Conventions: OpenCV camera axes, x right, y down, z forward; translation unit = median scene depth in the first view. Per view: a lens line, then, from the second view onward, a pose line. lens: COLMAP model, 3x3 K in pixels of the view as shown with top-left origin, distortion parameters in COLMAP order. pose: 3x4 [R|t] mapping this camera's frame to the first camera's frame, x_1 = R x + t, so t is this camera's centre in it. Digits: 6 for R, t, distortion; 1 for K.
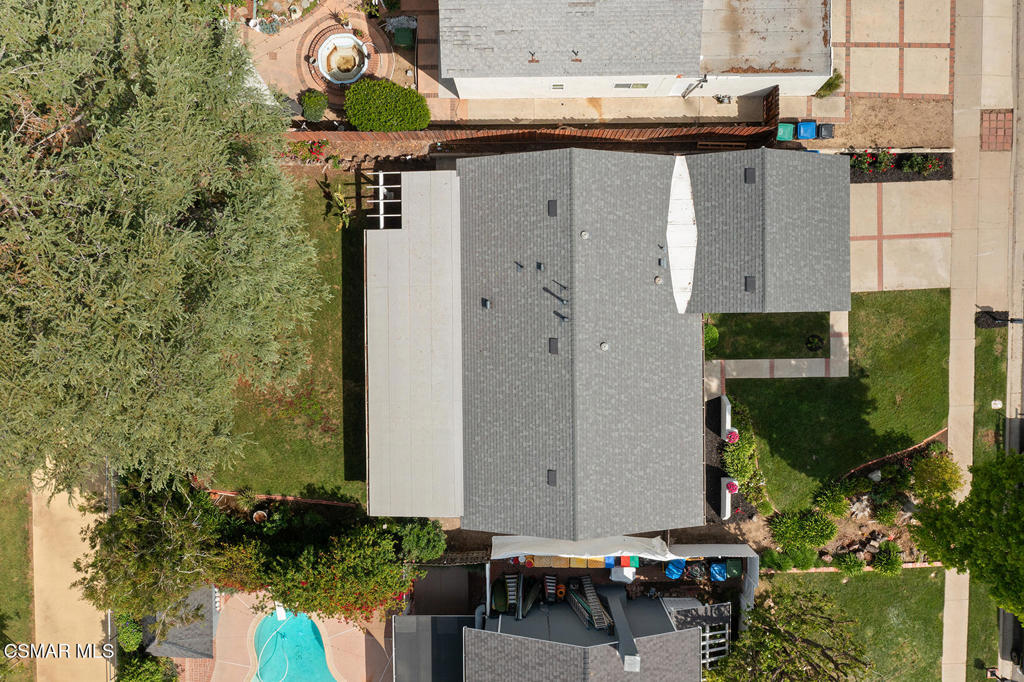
lens RADIAL K [[794.7, 0, 512.0], [0, 794.7, 341.0], [0, 0, 1]] dist [-0.011369, -0.005949]
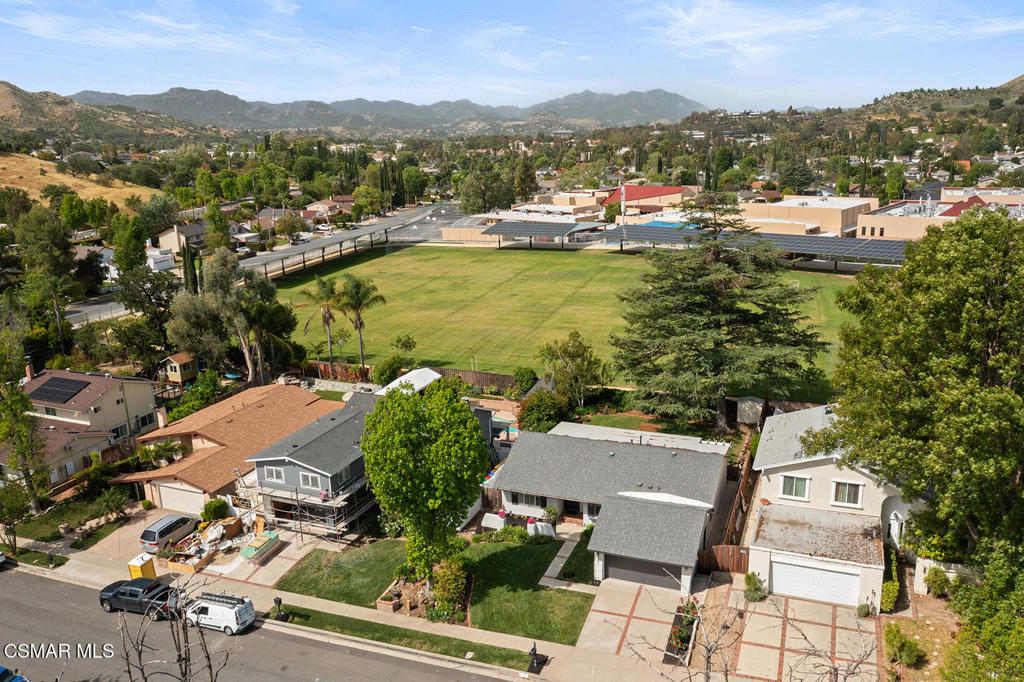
lens RADIAL K [[794.7, 0, 512.0], [0, 794.7, 341.0], [0, 0, 1]] dist [-0.011369, -0.005949]
pose [[-0.385121, 0.242186, -0.890521, 1.576775], [-0.922807, -0.090195, 0.374555, -0.395289], [0.010391, 0.966028, 0.258227, 0.231715]]
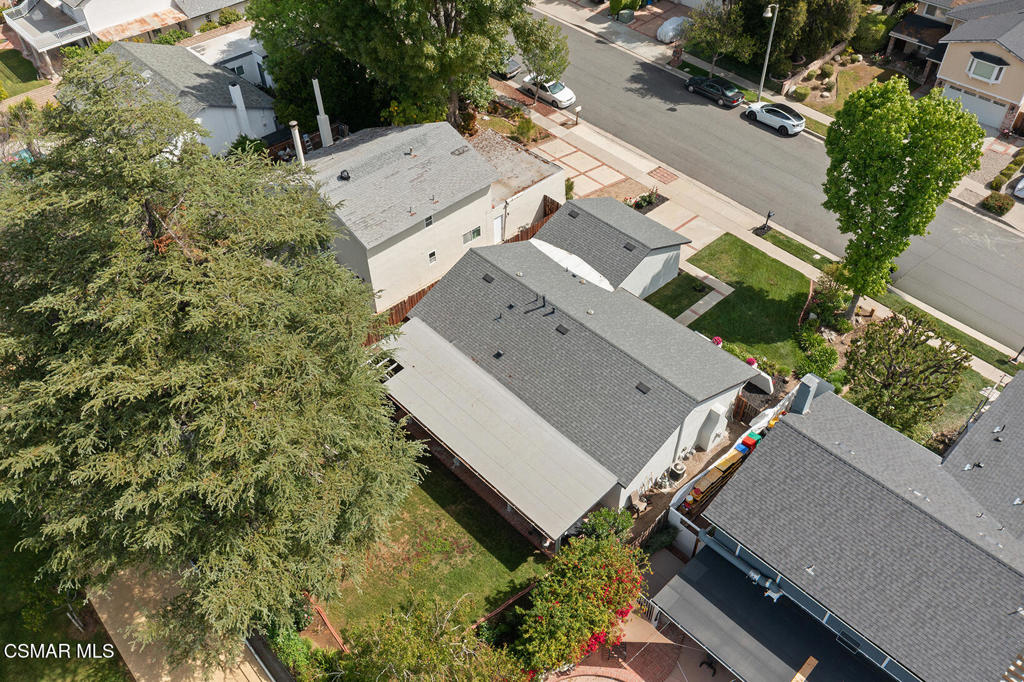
lens RADIAL K [[794.7, 0, 512.0], [0, 794.7, 341.0], [0, 0, 1]] dist [-0.011369, -0.005949]
pose [[0.734541, -0.477706, 0.481920, -0.540224], [0.678261, 0.495663, -0.542476, 0.560228], [0.020274, 0.725338, 0.688094, 0.134600]]
